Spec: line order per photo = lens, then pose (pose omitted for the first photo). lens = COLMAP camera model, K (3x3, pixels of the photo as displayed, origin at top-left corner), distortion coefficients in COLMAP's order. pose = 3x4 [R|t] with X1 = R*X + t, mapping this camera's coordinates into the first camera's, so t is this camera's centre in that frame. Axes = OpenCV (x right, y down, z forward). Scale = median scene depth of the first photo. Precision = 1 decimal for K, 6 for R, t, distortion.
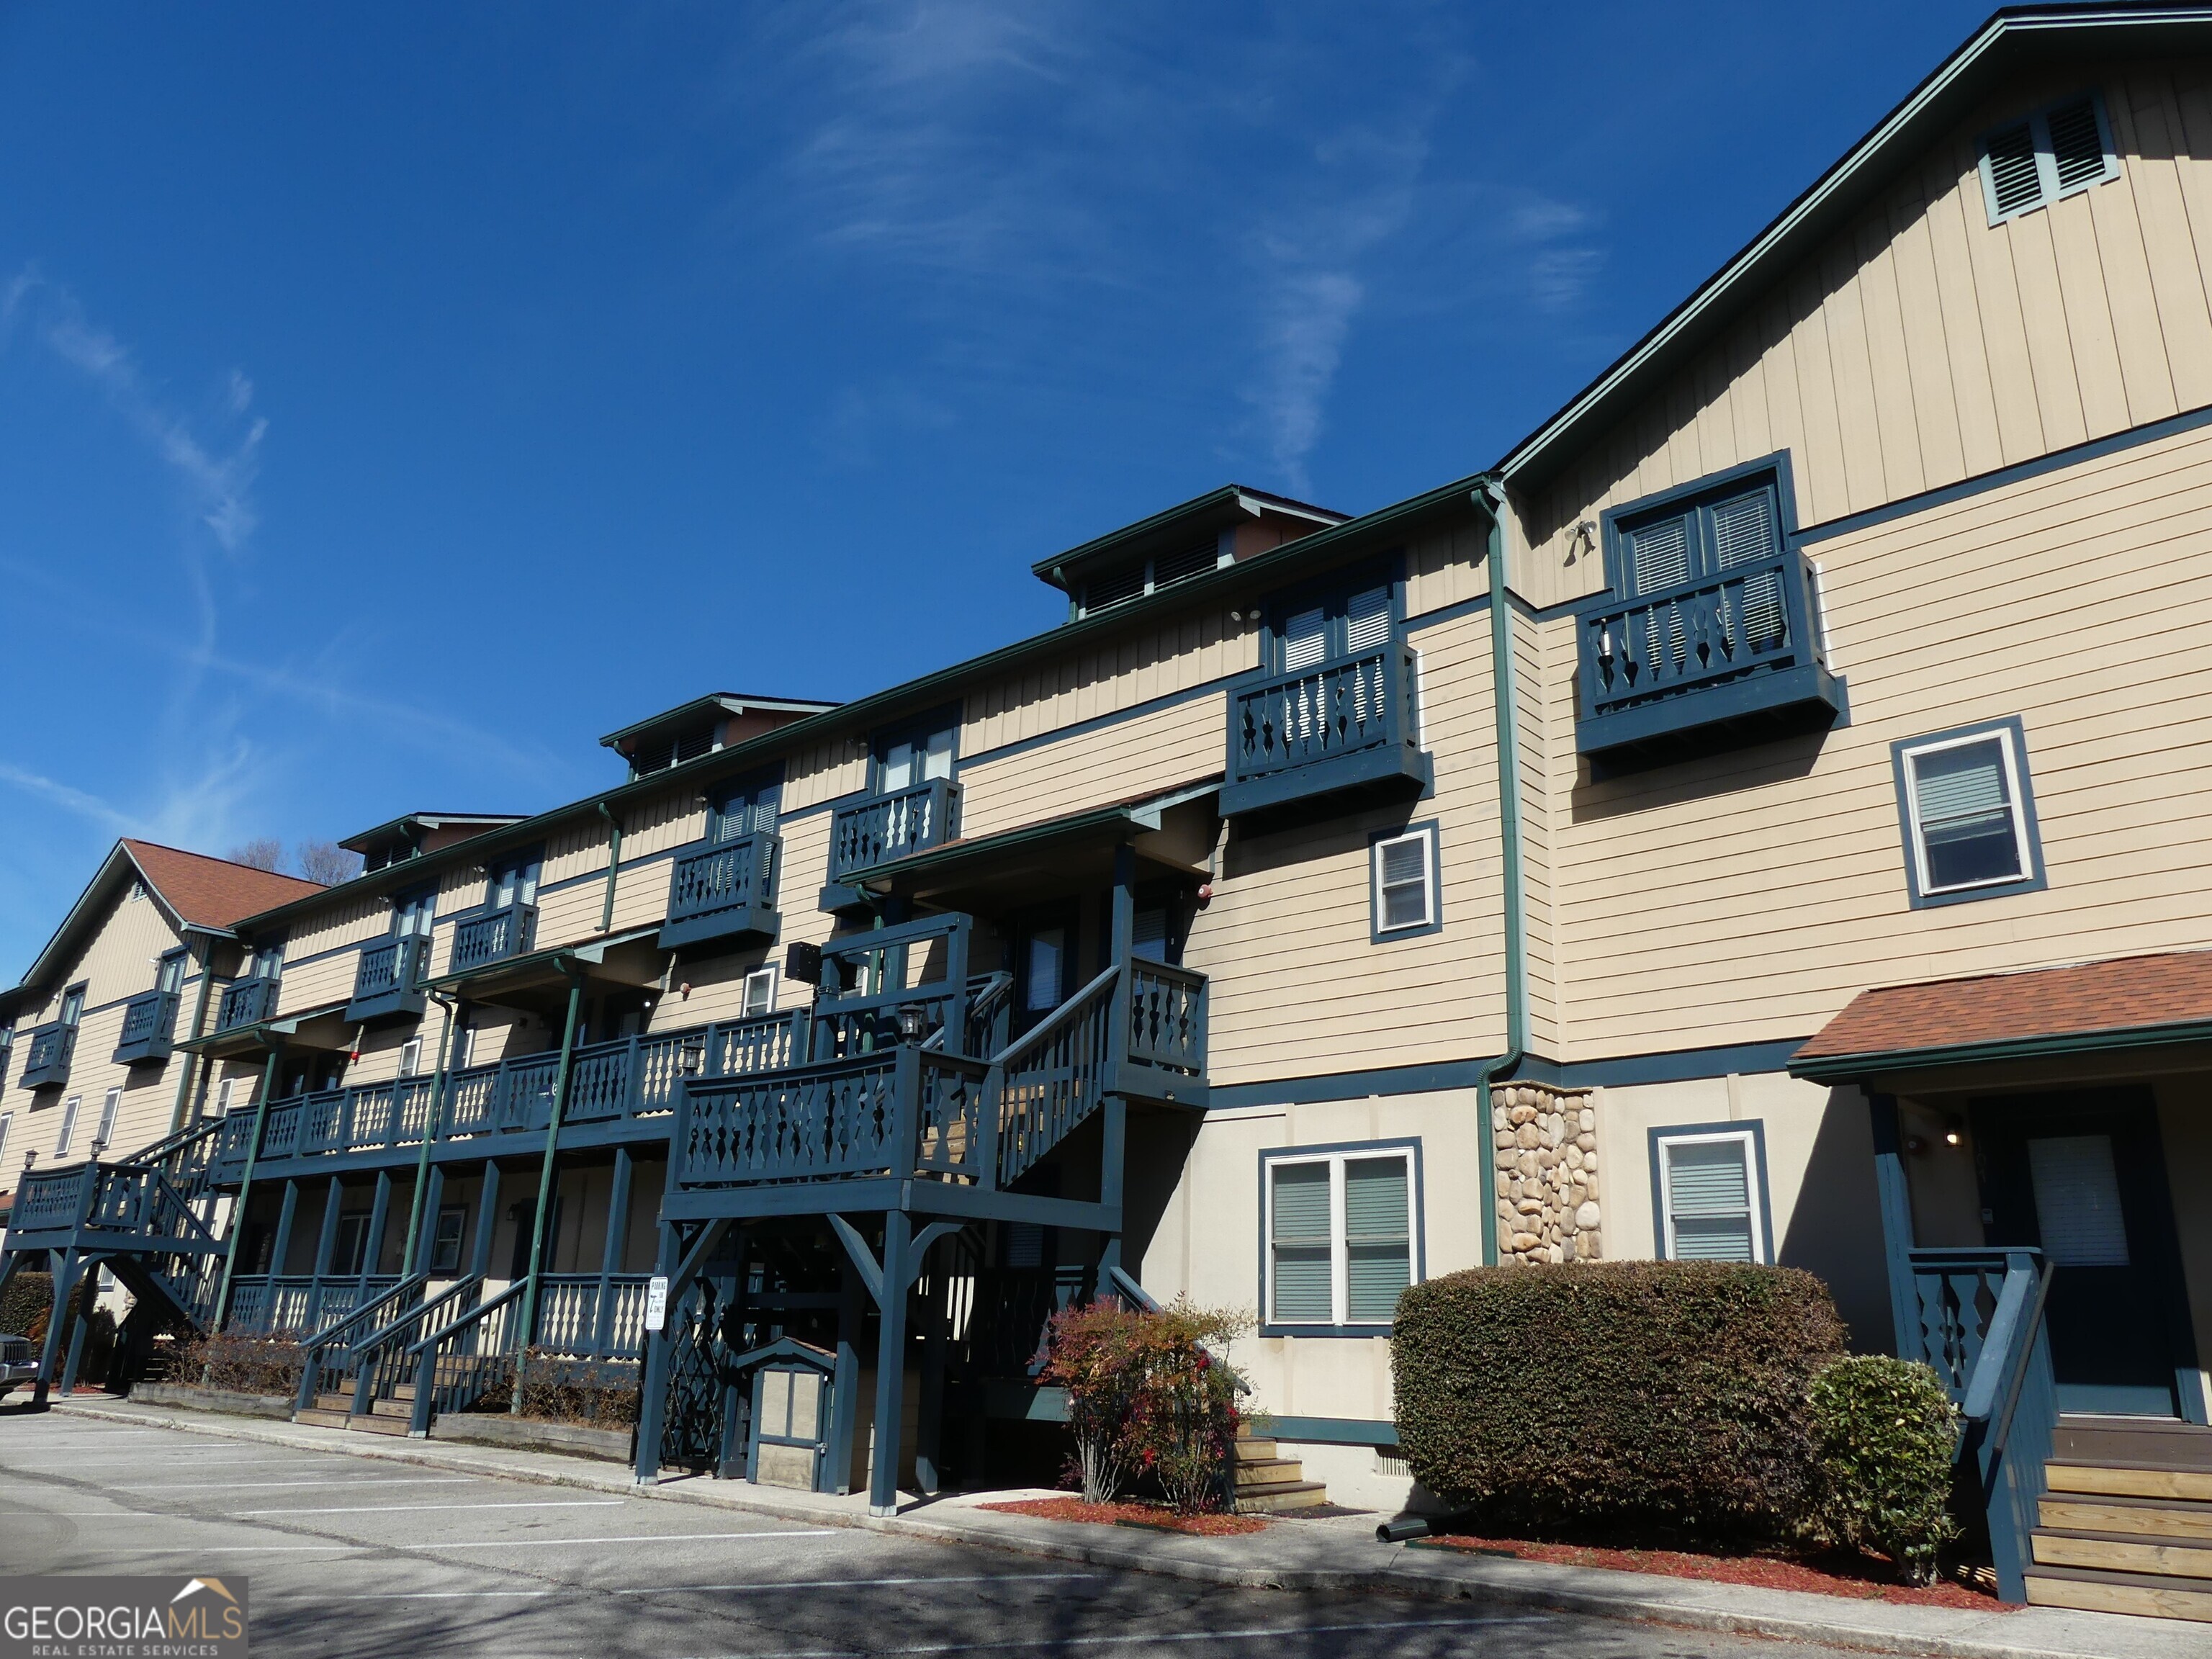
lens RADIAL K [[1658.0, 0, 1127.3], [0, 1658.0, 808.5], [0, 0, 1]] dist [-0.038513, 0.029258]
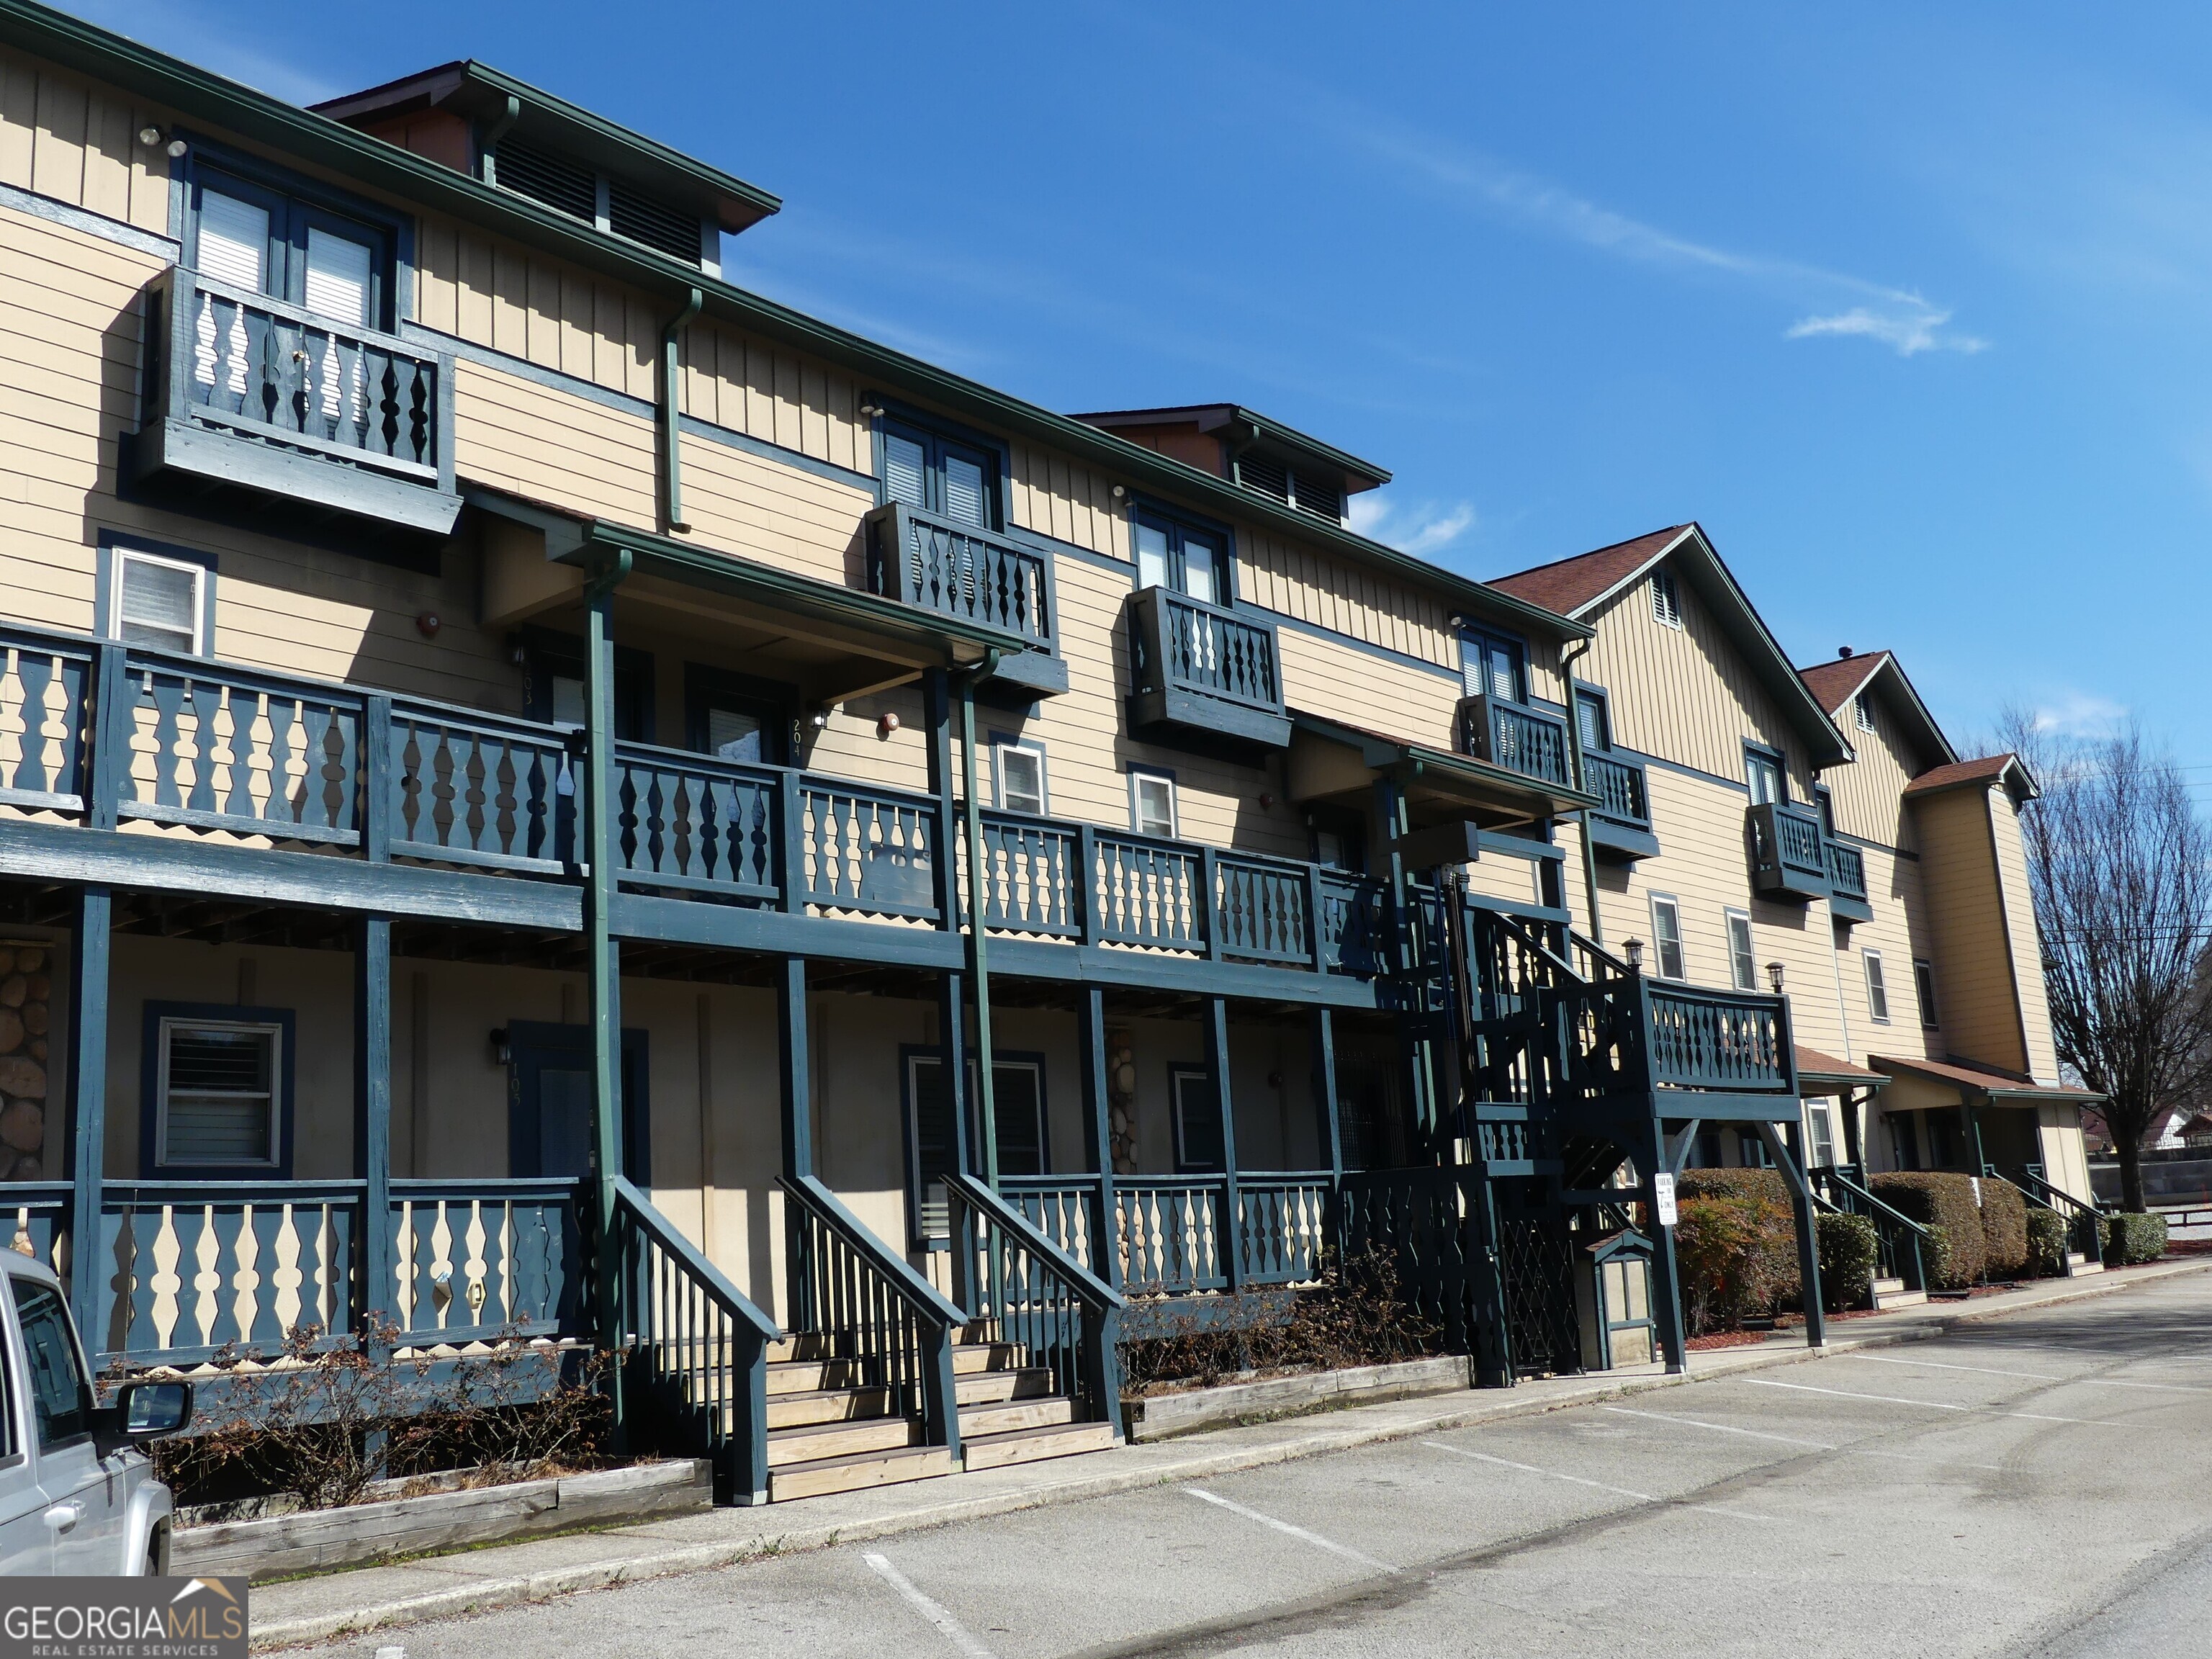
lens RADIAL K [[2184.9, 0, 1091.9], [0, 2184.9, 820.1], [0, 0, 1]] dist [-0.034159, 0.000000]
pose [[-0.044291, 0.173152, 0.983899, -1.155086], [-0.258637, 0.949300, -0.178706, 0.292630], [-0.964959, -0.262388, 0.002739, 0.998659]]
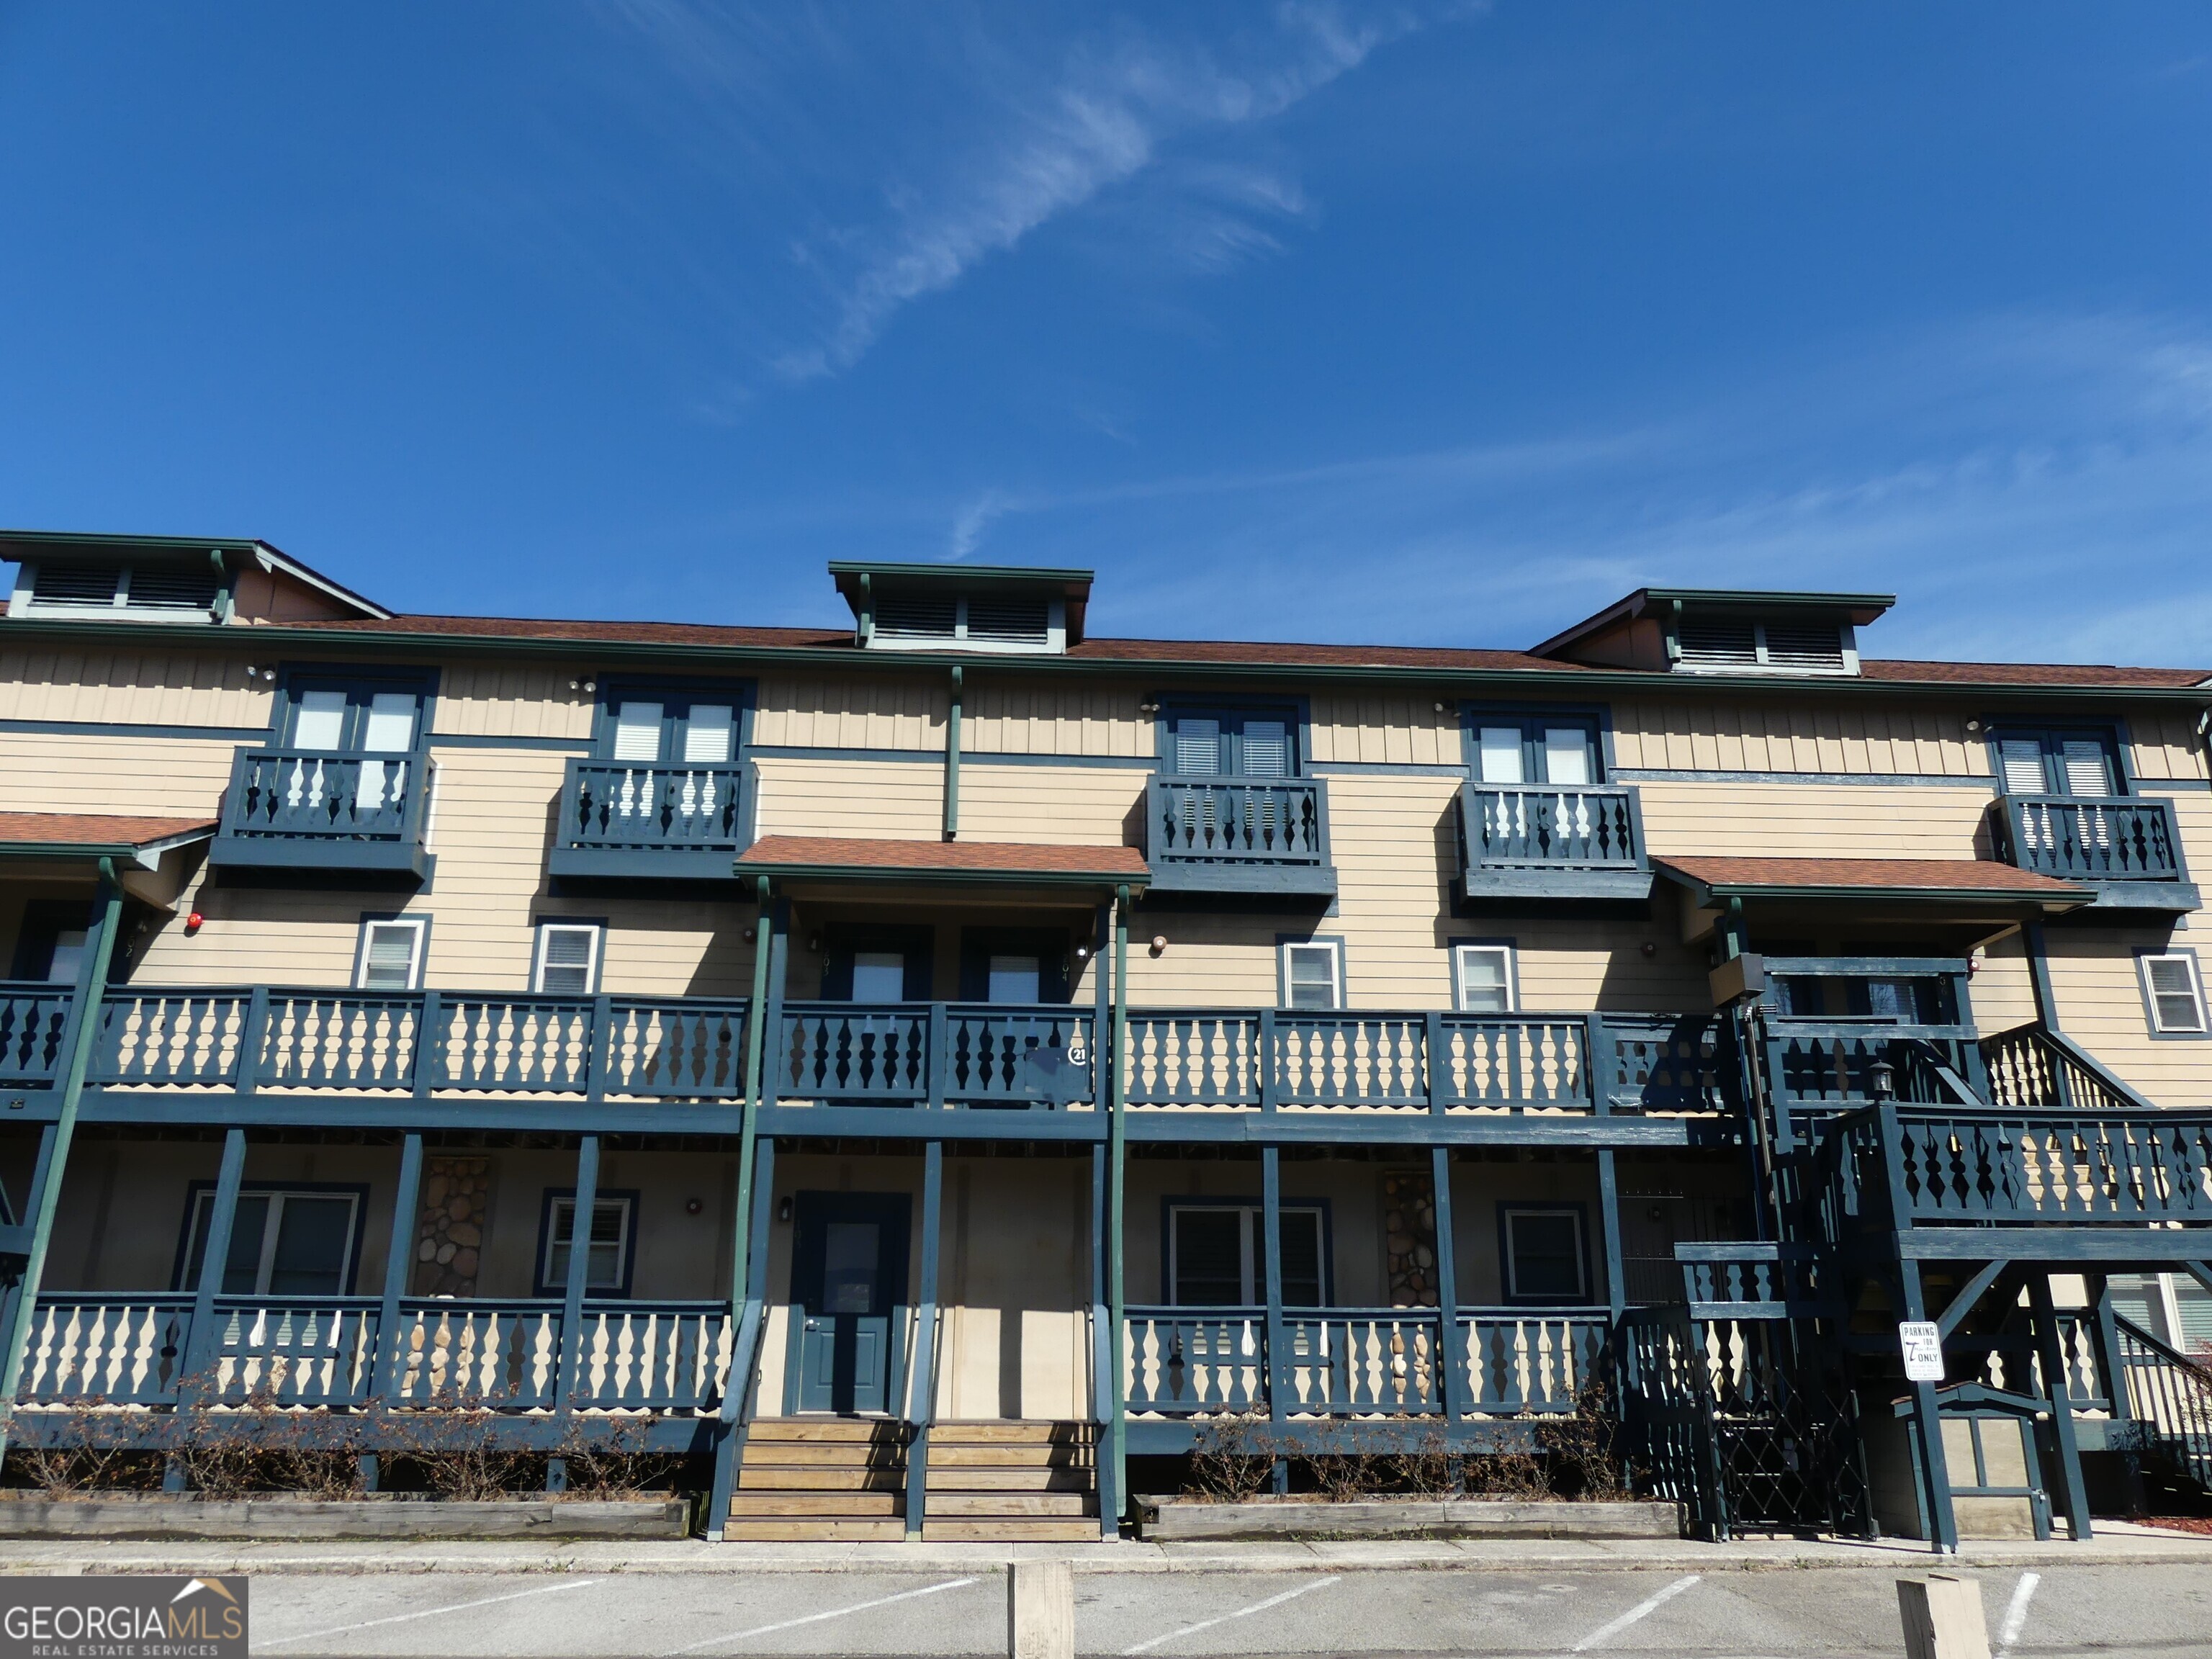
lens RADIAL K [[1658.0, 0, 1115.8], [0, 1658.0, 830.0], [0, 0, 1]] dist [-0.038513, 0.029258]
pose [[0.705753, 0.195021, 0.681087, -0.908731], [-0.206498, 0.976248, -0.065560, 0.122674], [-0.677695, -0.094374, 0.729262, 0.479324]]
